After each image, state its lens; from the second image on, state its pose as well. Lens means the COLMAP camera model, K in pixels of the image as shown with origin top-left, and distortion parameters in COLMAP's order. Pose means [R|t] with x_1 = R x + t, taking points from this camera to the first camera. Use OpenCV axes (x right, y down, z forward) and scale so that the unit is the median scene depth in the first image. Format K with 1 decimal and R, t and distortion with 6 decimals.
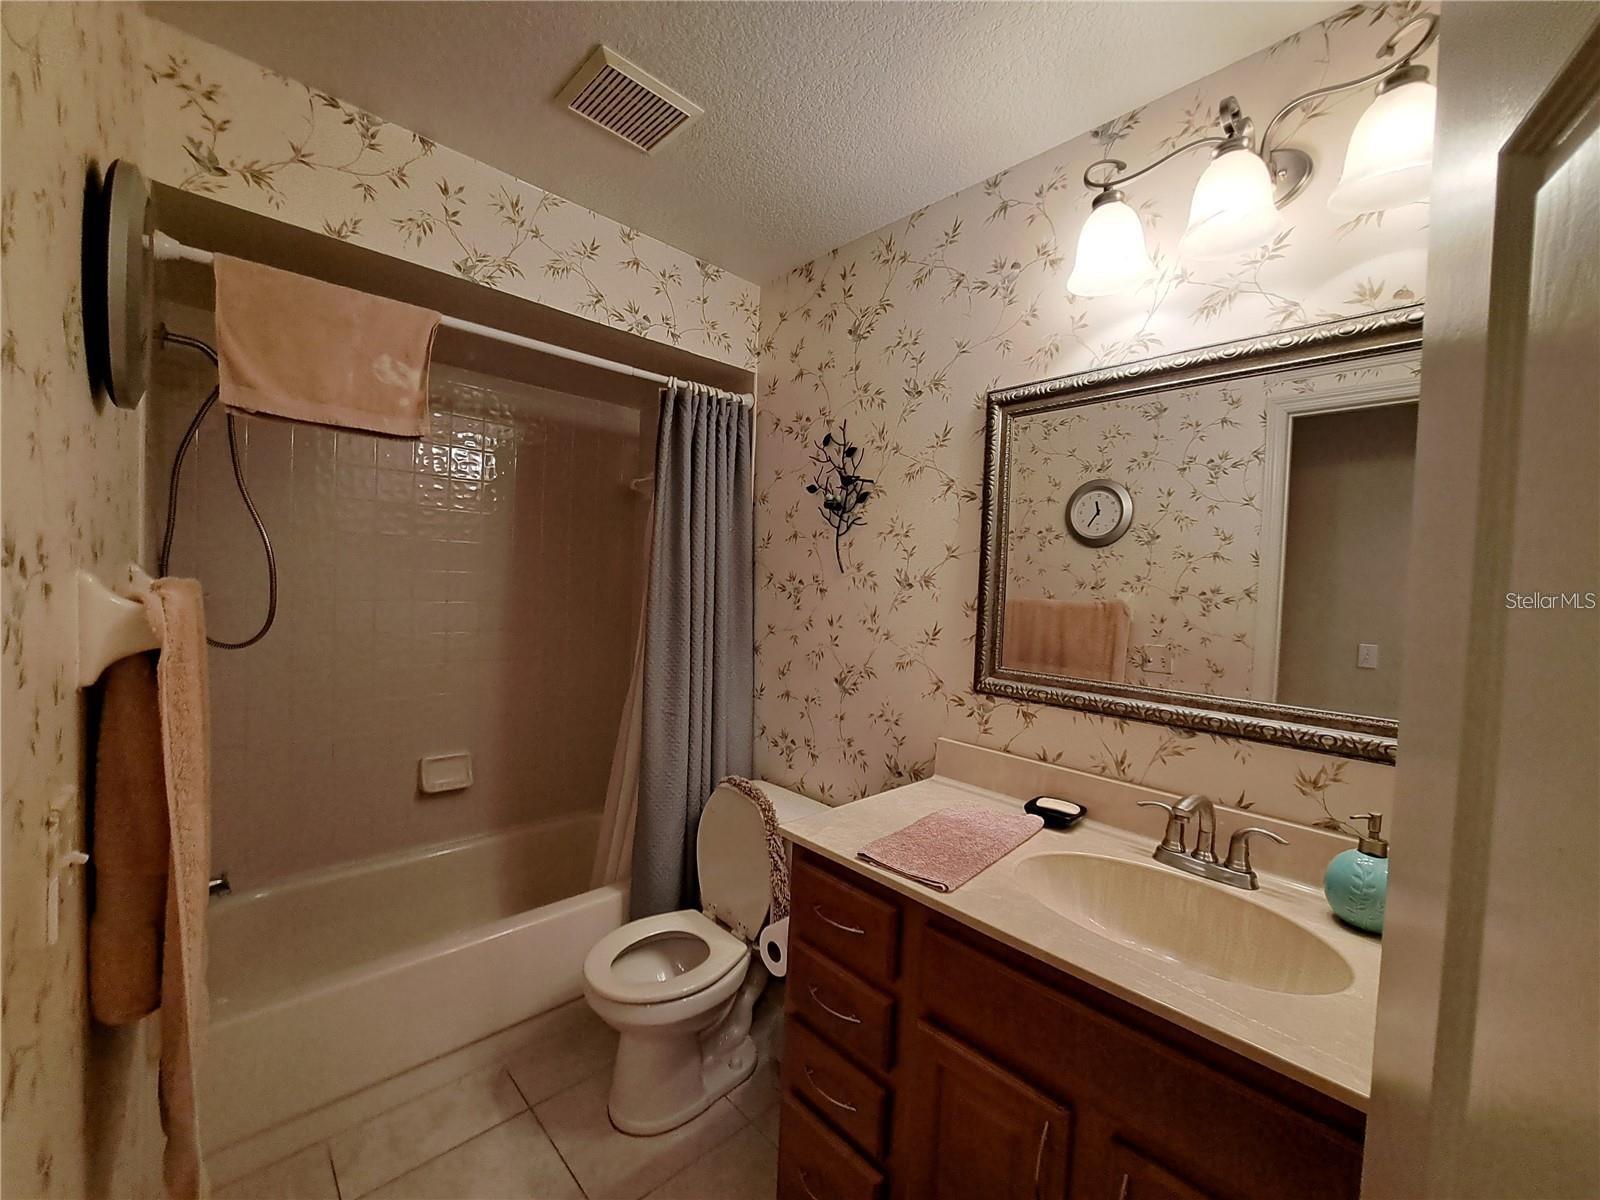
lens RADIAL K [[638.5, 0, 795.3], [0, 638.5, 605.7], [0, 0, 1]] dist [-0.017615, 0.000631]
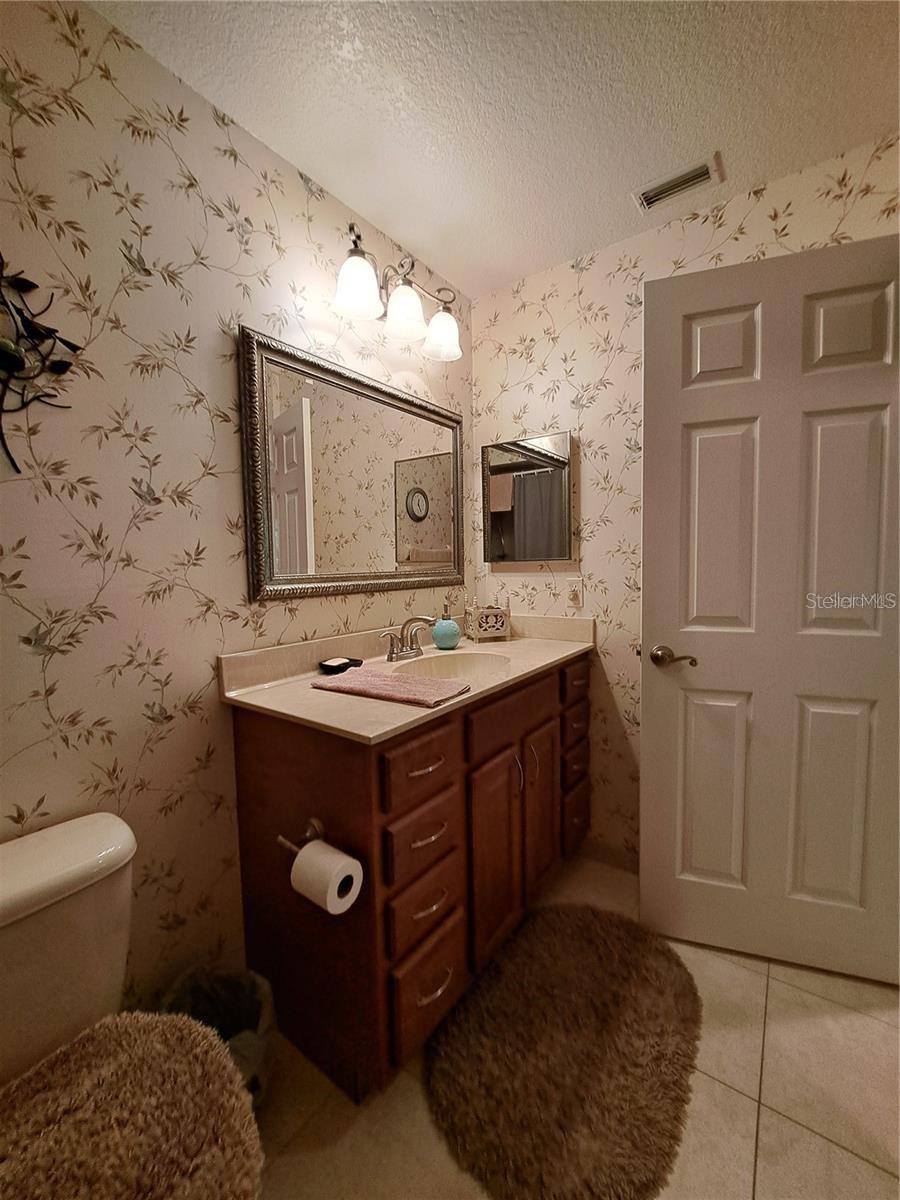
lens RADIAL K [[478.9, 0, 450.0], [0, 478.9, 600.0], [0, 0, 1]] dist [-0.017615, 0.000631]
pose [[-0.189939, -0.107713, 0.975869, -0.594975], [0.053306, 0.991366, 0.119799, 0.051361], [-0.980348, 0.074774, -0.182558, 0.818250]]
